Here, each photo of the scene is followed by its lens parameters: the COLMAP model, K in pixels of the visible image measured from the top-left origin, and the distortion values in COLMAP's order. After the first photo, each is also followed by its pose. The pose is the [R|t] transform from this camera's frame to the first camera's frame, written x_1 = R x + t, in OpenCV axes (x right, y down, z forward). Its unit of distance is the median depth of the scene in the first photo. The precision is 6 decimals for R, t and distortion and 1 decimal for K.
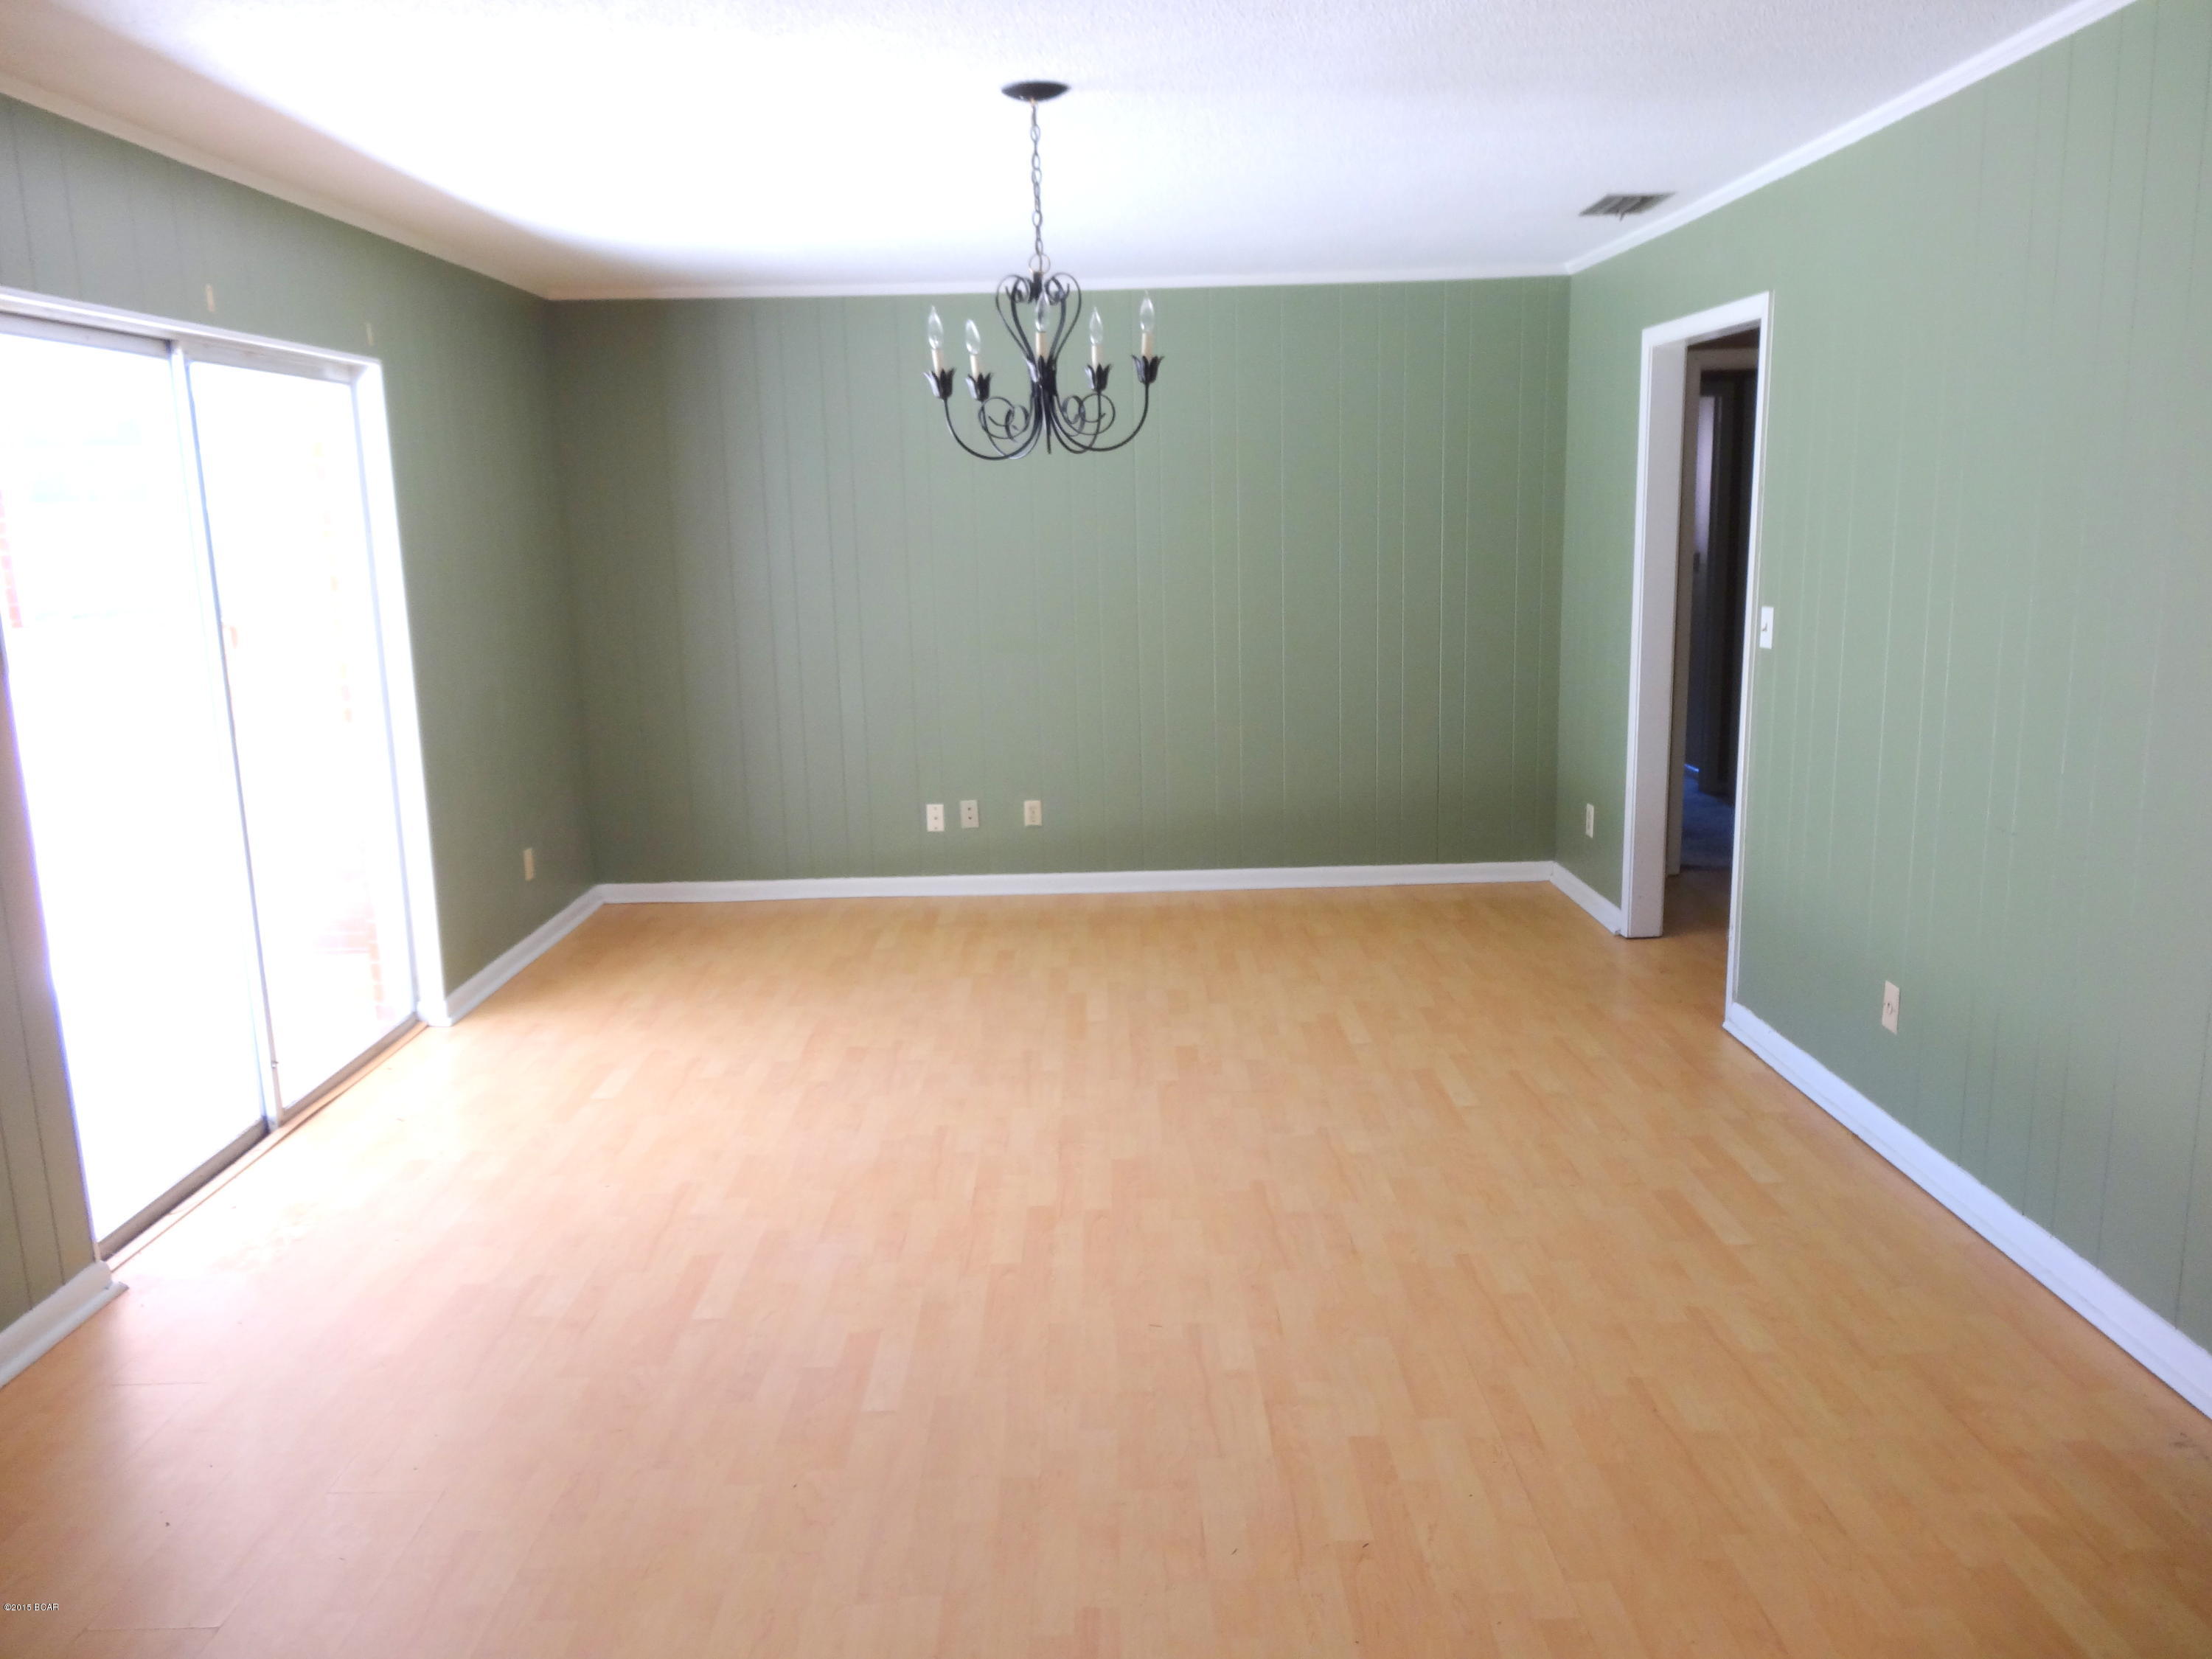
lens RADIAL K [[1626.9, 0, 1101.9], [0, 1626.9, 831.6], [0, 0, 1]] dist [0.020704, -0.015722]
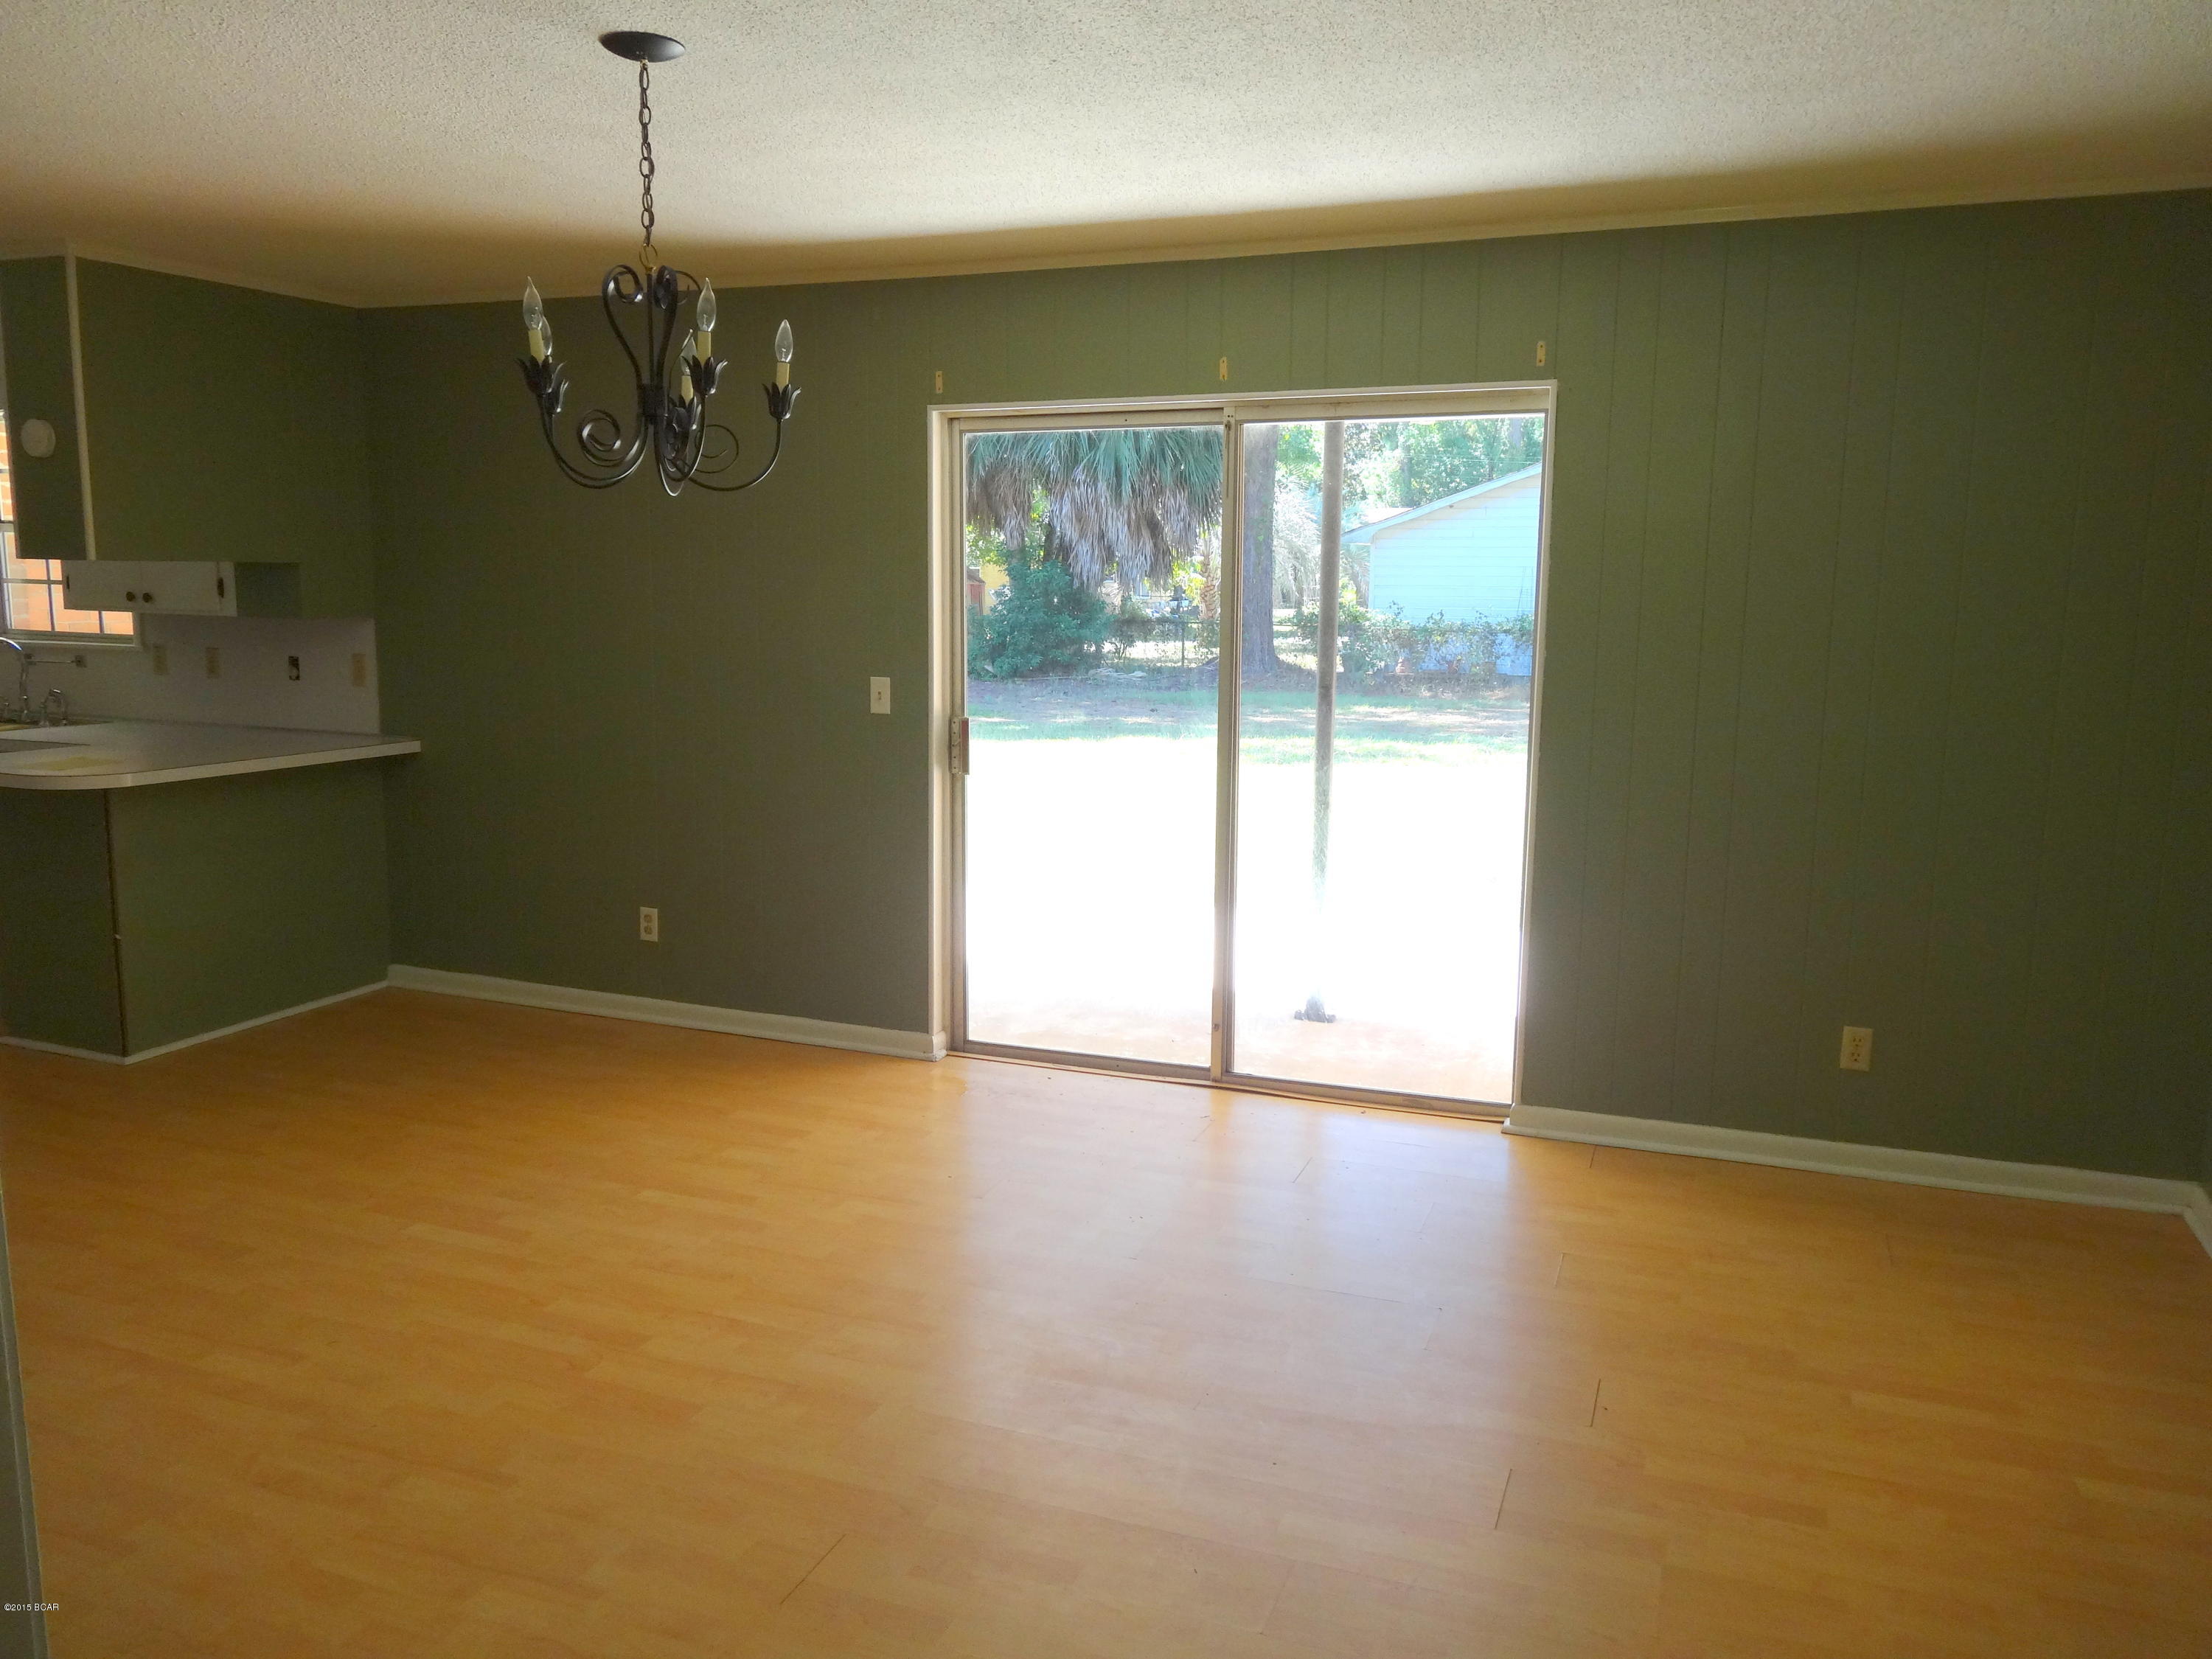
lens RADIAL K [[1631.2, 0, 1106.0], [0, 1631.2, 829.5], [0, 0, 1]] dist [-0.008278, 0.000334]
pose [[-0.367678, 0.162327, -0.915676, 0.533368], [-0.181204, 0.953269, 0.241751, -0.246110], [0.912128, 0.254811, -0.321082, 1.219574]]
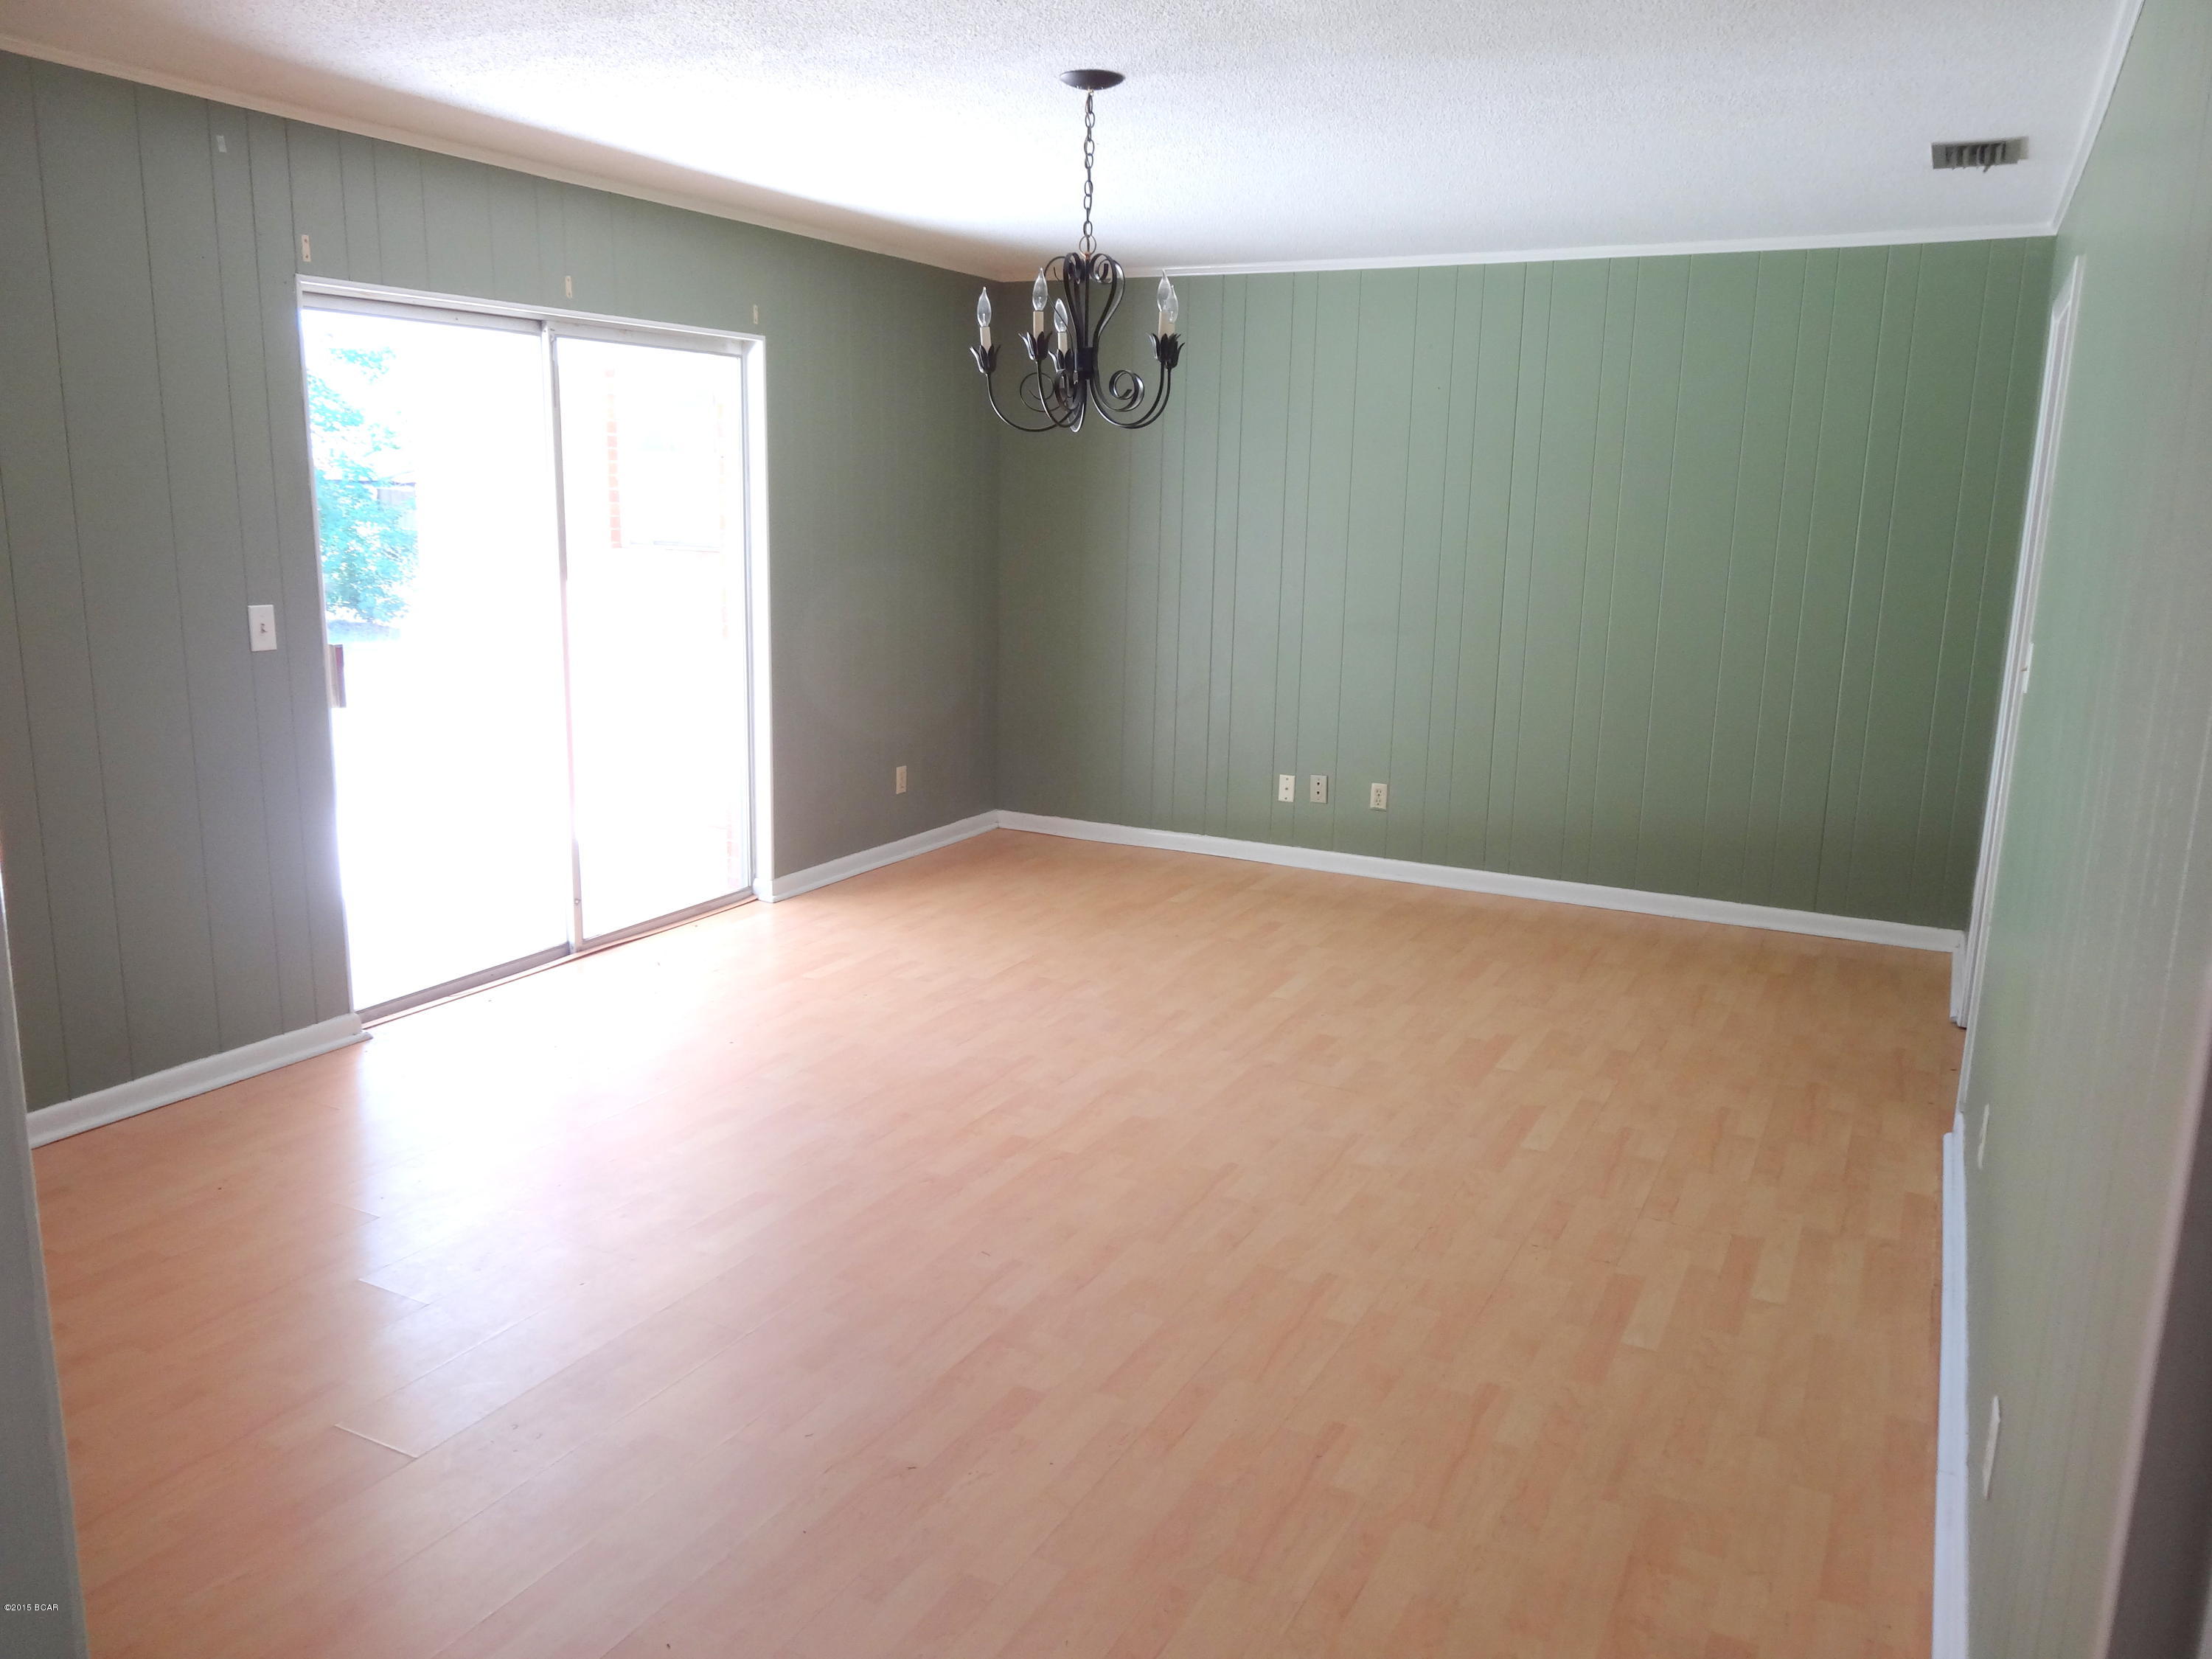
lens RADIAL K [[1626.9, 0, 1101.9], [0, 1626.9, 831.6], [0, 0, 1]] dist [0.020704, -0.015722]
pose [[0.884731, 0.137540, -0.445347, 0.384588], [-0.131115, 0.990328, 0.045375, -0.019320], [0.447280, 0.018247, 0.894208, 0.059516]]
